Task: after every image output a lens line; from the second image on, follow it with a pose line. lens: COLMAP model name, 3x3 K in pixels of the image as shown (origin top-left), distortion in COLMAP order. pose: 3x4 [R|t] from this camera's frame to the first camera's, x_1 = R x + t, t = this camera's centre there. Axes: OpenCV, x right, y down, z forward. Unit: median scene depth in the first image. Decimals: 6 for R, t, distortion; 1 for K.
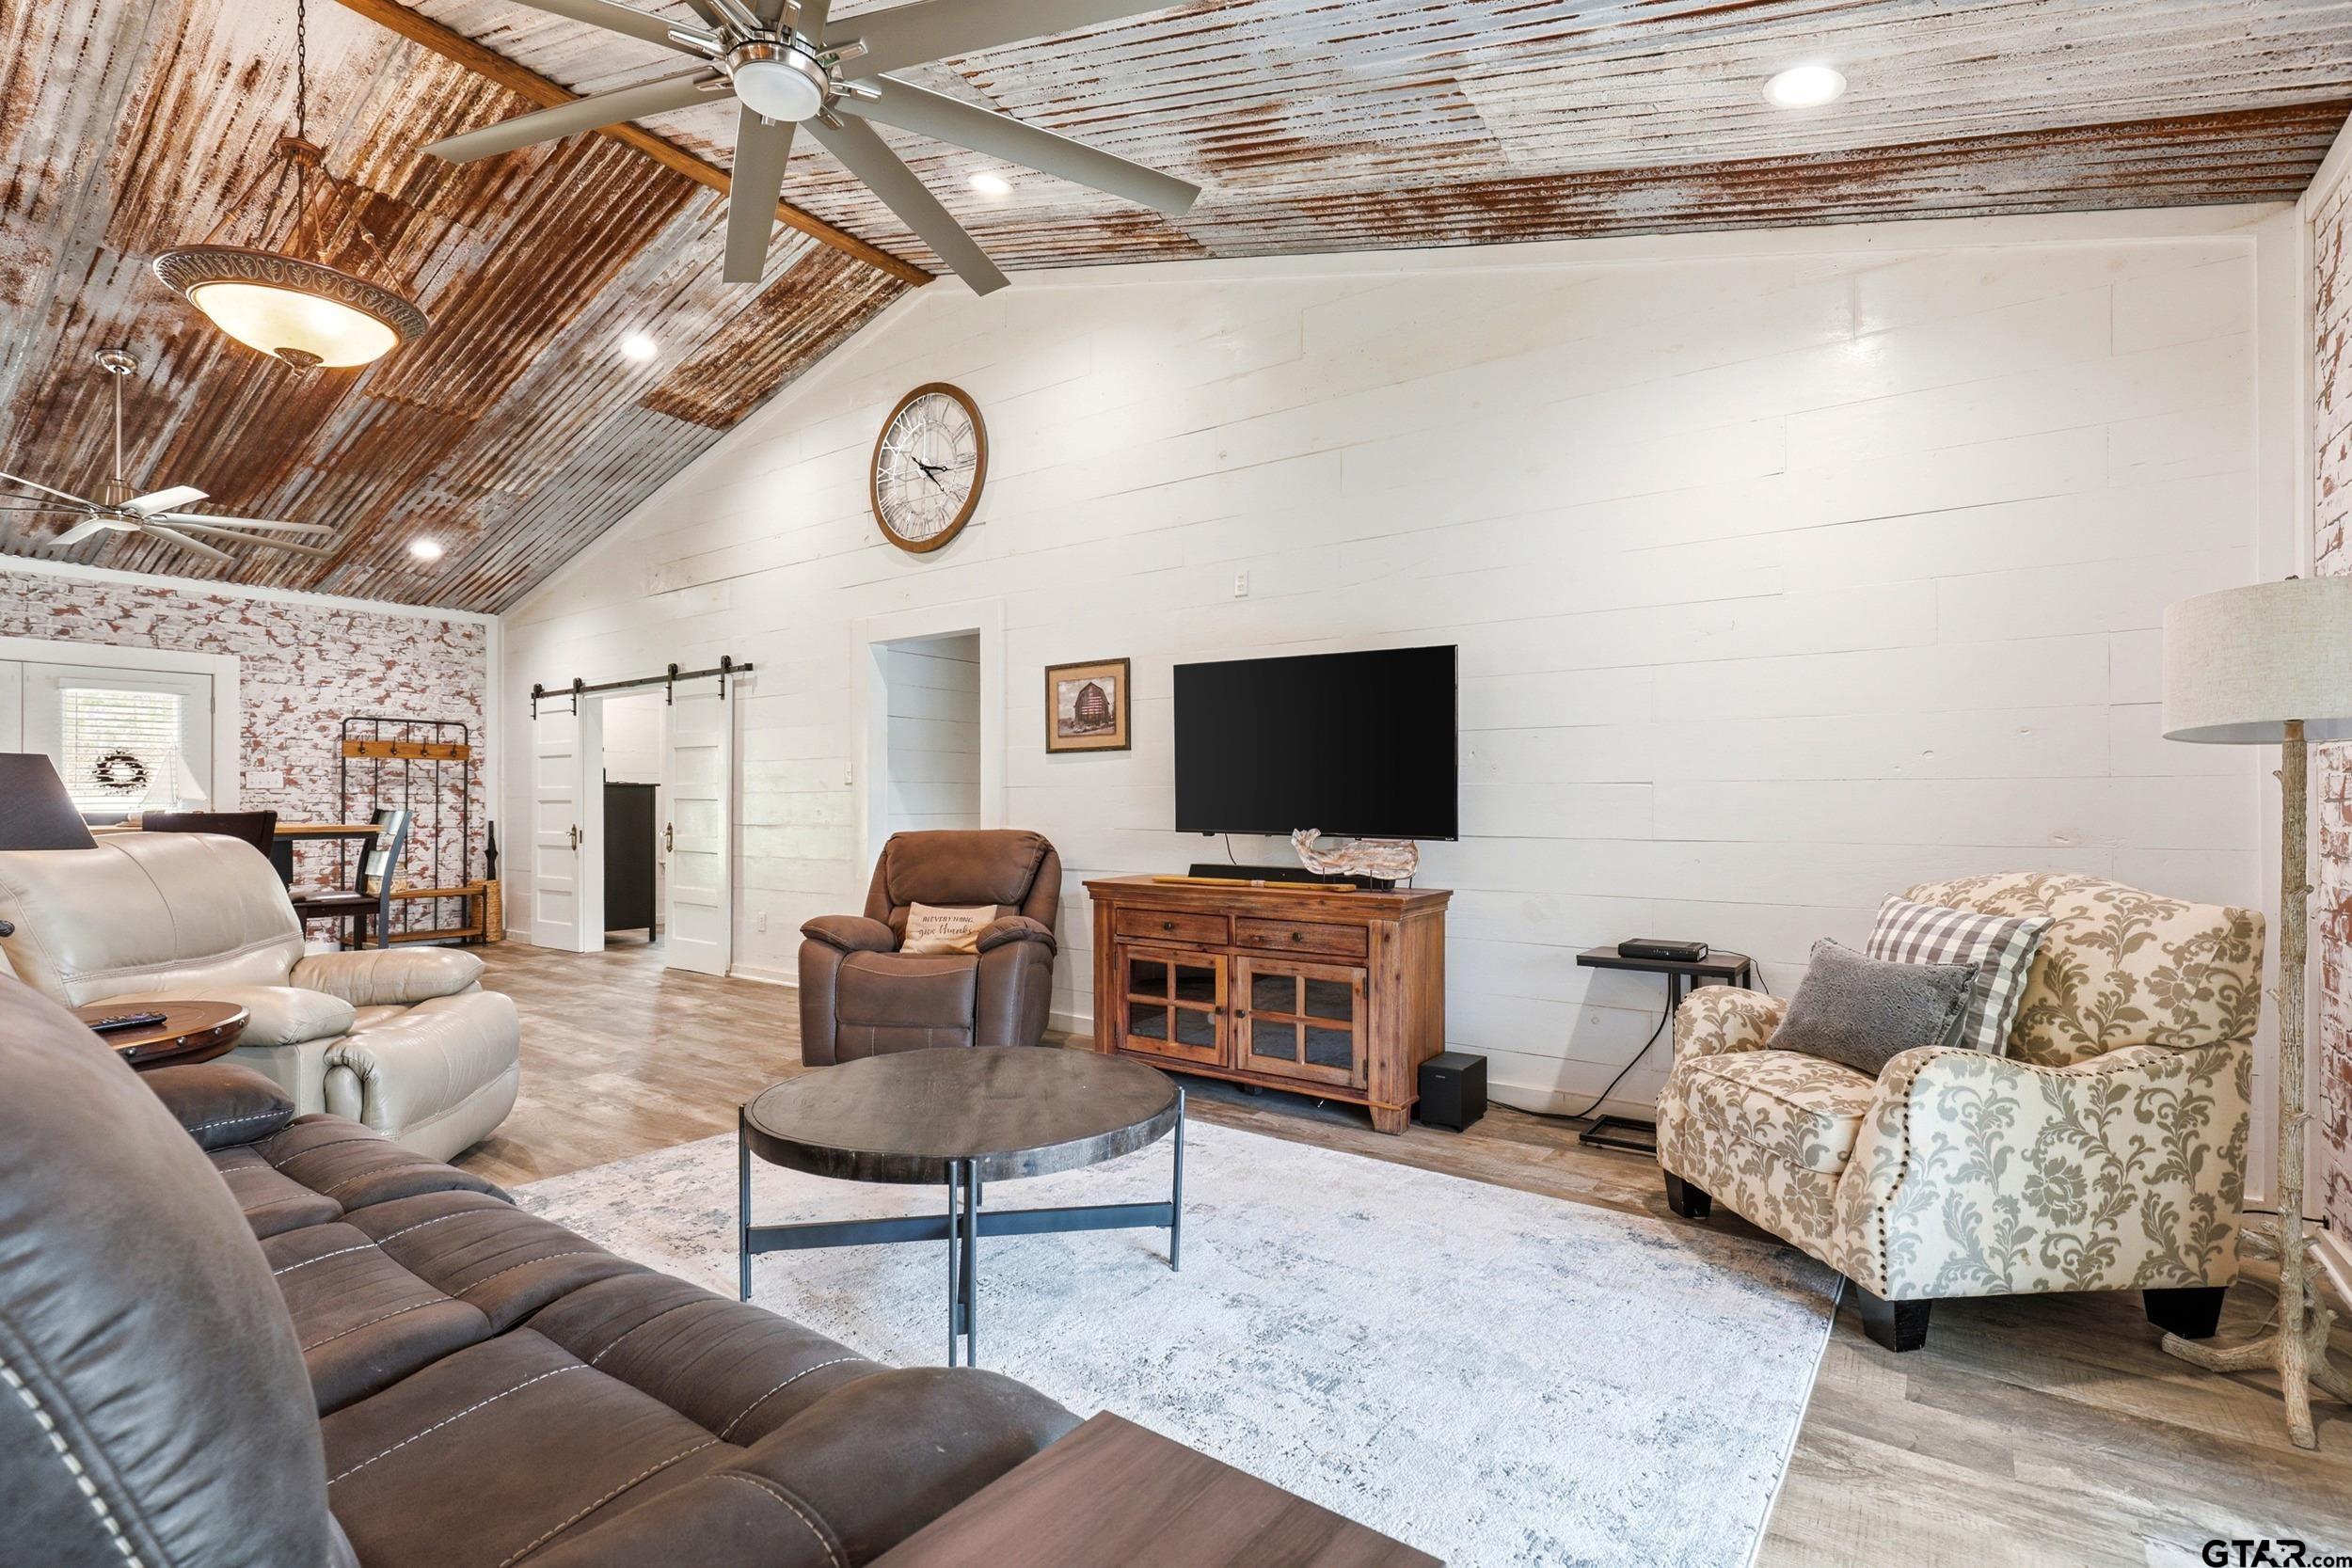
lens RADIAL K [[1099.9, 0, 1178.2], [0, 1099.9, 796.6], [0, 0, 1]] dist [-0.002999, 0.000026]
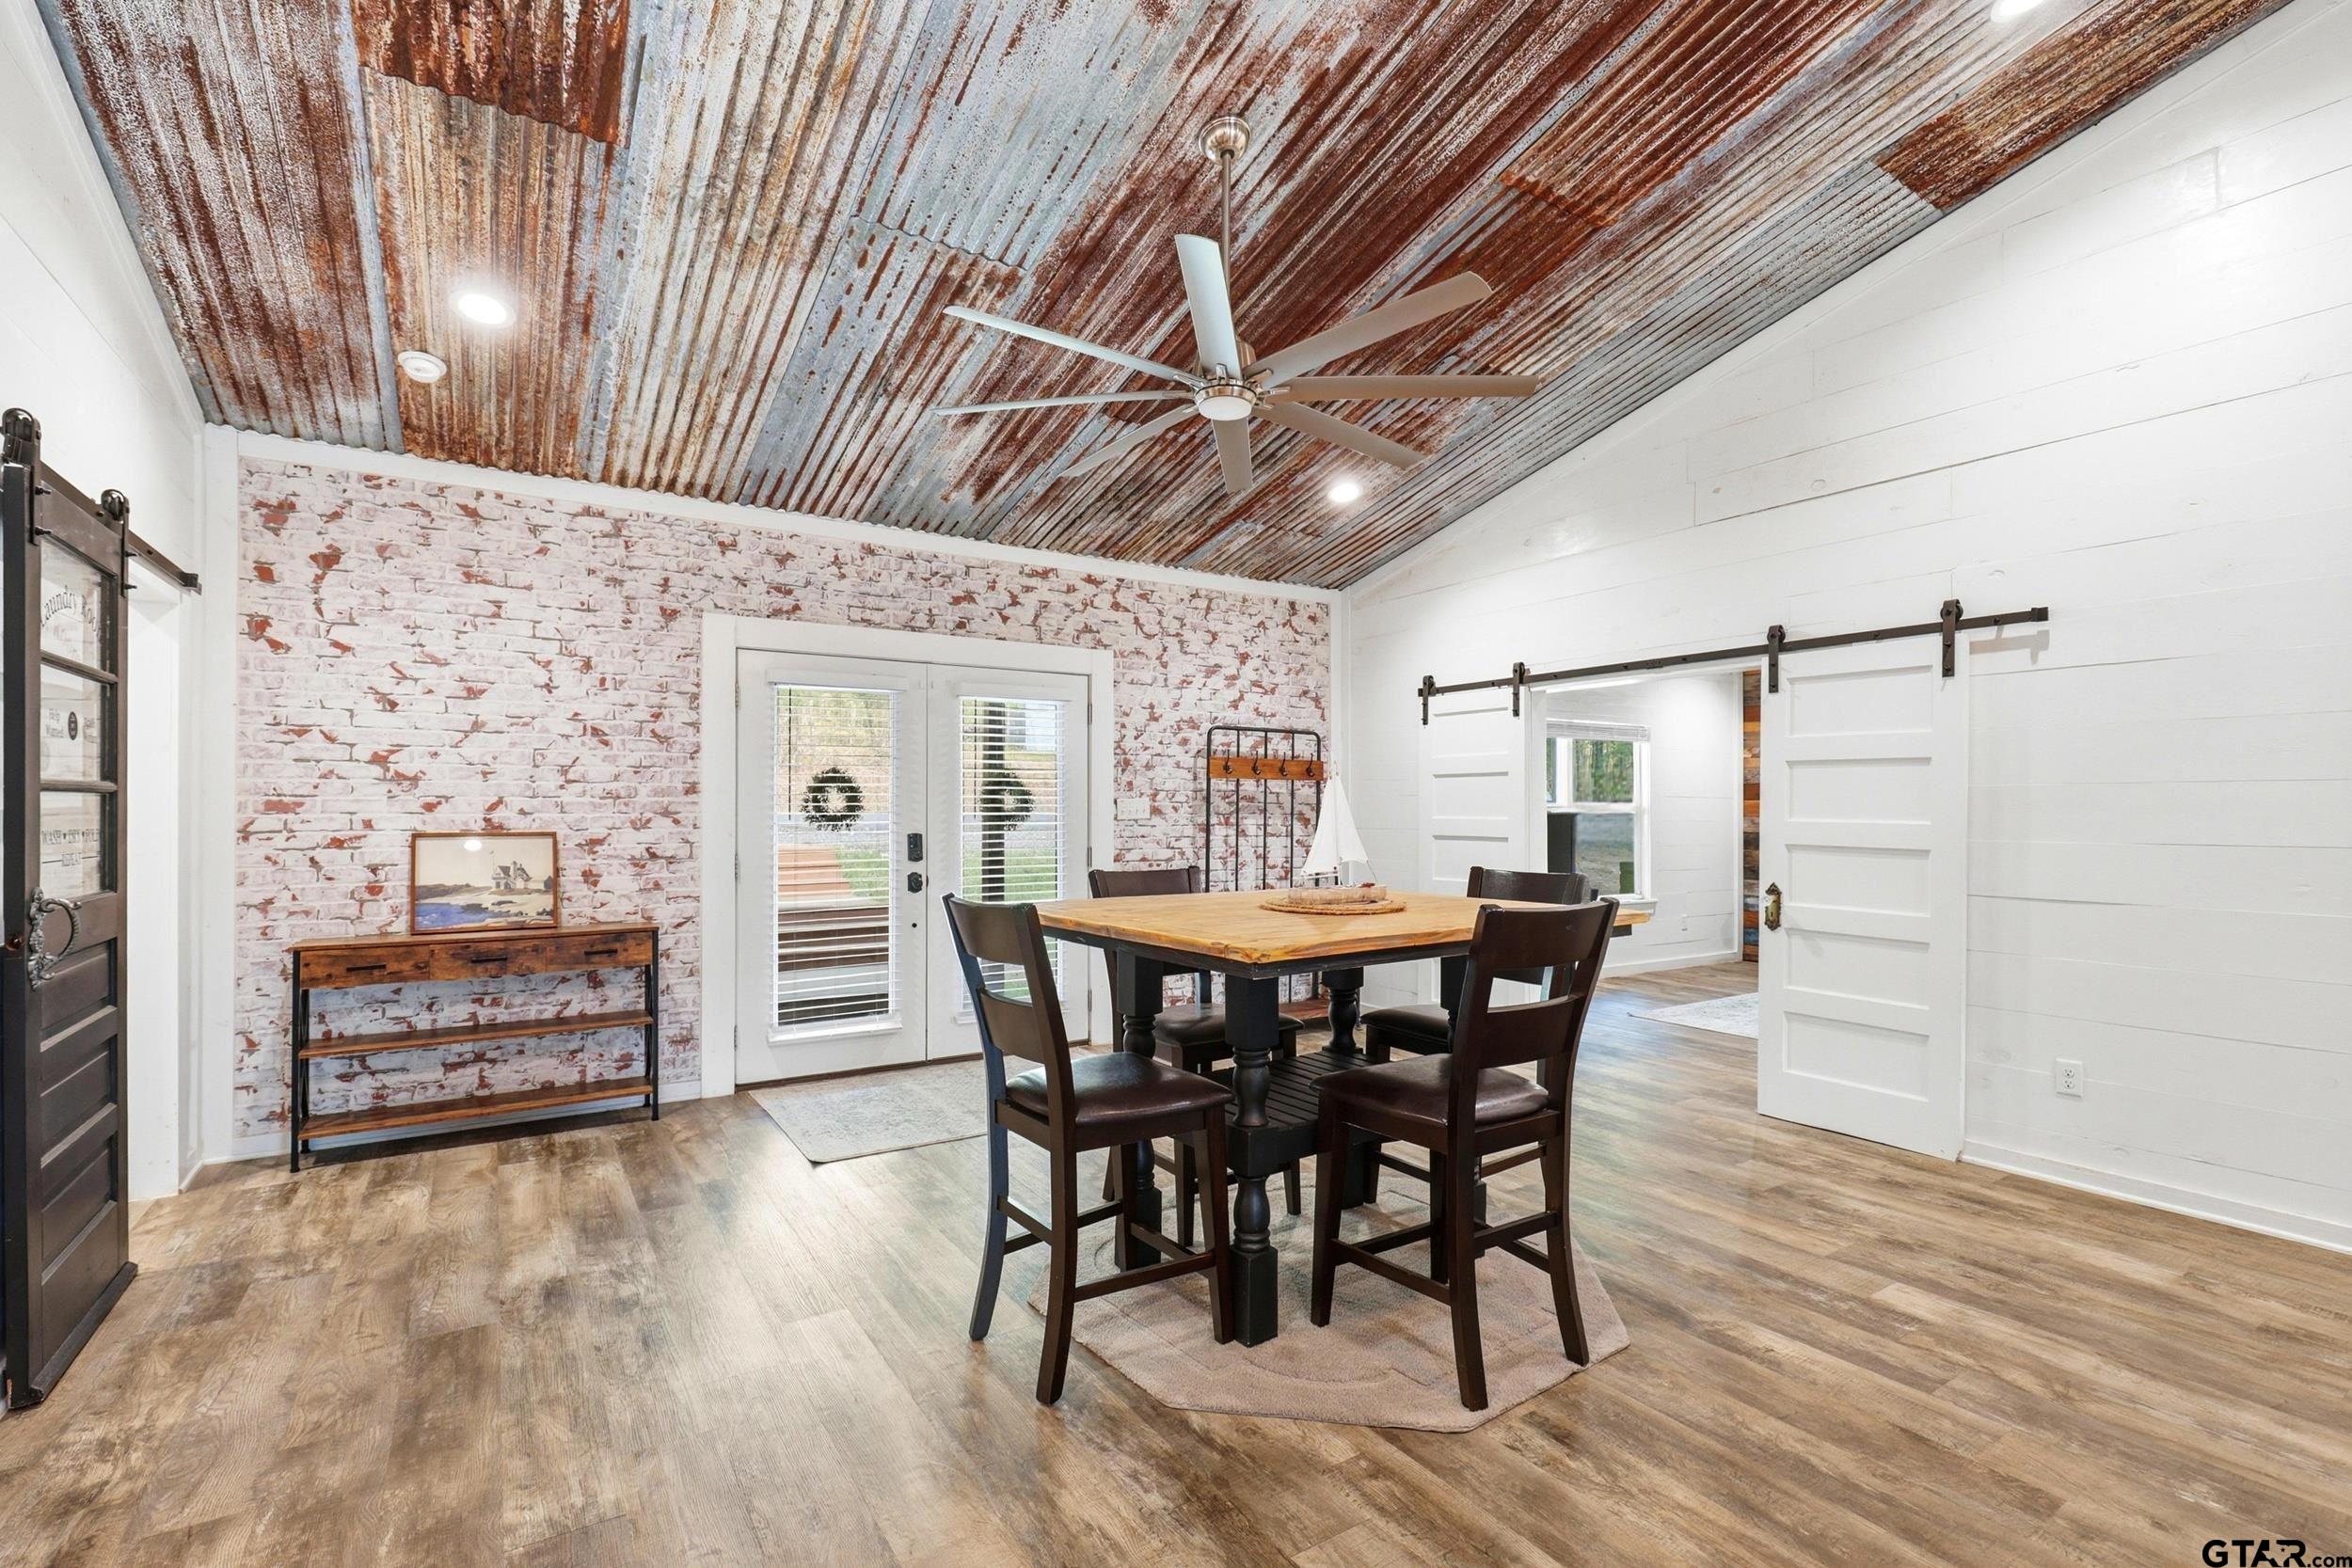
lens RADIAL K [[1099.9, 0, 1178.2], [0, 1099.9, 796.6], [0, 0, 1]] dist [-0.002999, 0.000026]
pose [[0.928581, -0.000229, -0.371130, -0.500595], [-0.001942, 0.999983, -0.005478, -0.019041], [0.371125, 0.005808, 0.928565, 0.278051]]
